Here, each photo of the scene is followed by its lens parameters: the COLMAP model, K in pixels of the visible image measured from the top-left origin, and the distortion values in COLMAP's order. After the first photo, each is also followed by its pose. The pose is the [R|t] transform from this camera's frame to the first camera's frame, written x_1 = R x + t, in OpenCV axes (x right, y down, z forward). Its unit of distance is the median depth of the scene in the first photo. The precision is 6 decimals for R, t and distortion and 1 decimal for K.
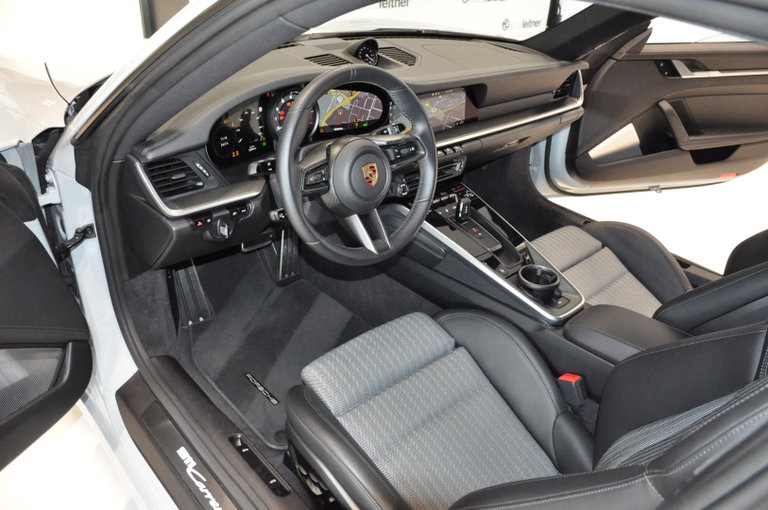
lens RADIAL K [[585.1, 0, 384.0], [0, 585.1, 255.0], [0, 0, 1]] dist [-0.123735, 0.002895]
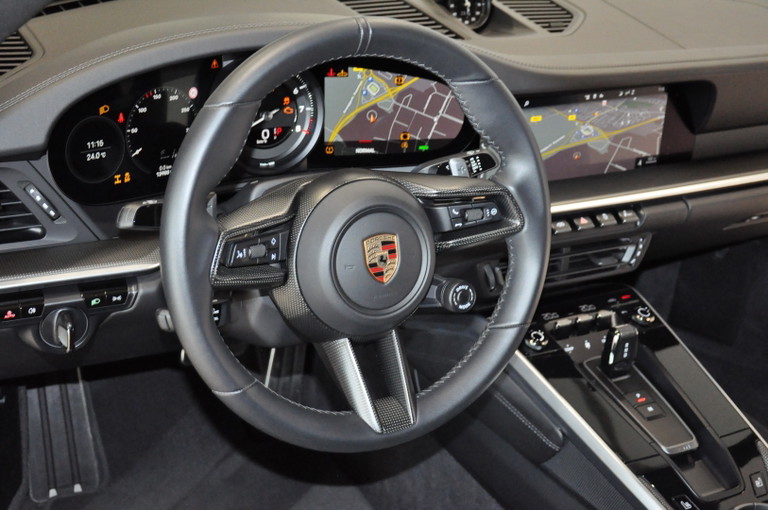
lens RADIAL K [[1046.1, 0, 384.0], [0, 1046.1, 255.0], [0, 0, 1]] dist [0.143365, -0.020677]
pose [[0.974624, 0.124608, -0.185961, 0.113987], [-0.142612, 0.985969, -0.086756, -0.059732], [0.172541, 0.111075, 0.978720, 0.164905]]
